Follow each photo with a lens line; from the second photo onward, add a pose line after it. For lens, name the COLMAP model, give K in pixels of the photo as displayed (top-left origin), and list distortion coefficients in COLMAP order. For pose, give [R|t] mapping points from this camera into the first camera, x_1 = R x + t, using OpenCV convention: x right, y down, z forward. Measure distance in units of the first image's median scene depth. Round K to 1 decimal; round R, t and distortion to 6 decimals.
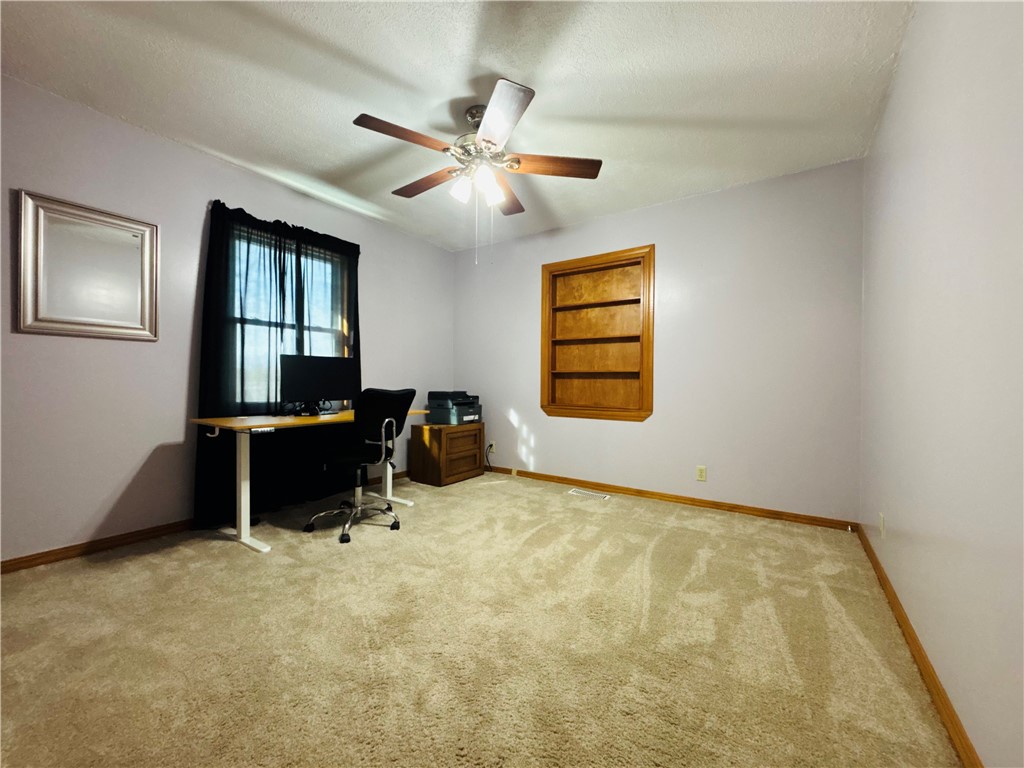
lens RADIAL K [[410.5, 0, 513.2], [0, 410.5, 381.0], [0, 0, 1]] dist [0.001623, -0.001161]
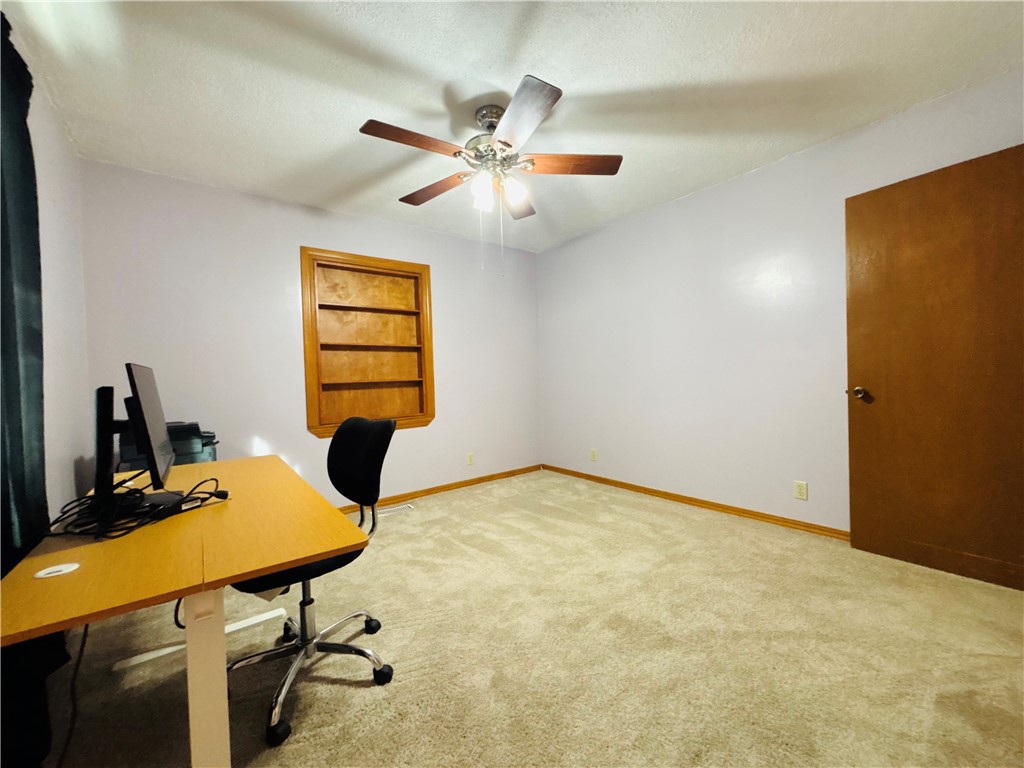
lens RADIAL K [[410.5, 0, 516.5], [0, 410.5, 383.1], [0, 0, 1]] dist [0.001623, -0.001161]
pose [[0.300784, -0.039826, 0.952860, -0.762121], [0.028327, 0.999060, 0.032815, -0.051587], [-0.953271, 0.017121, 0.301630, 0.520679]]
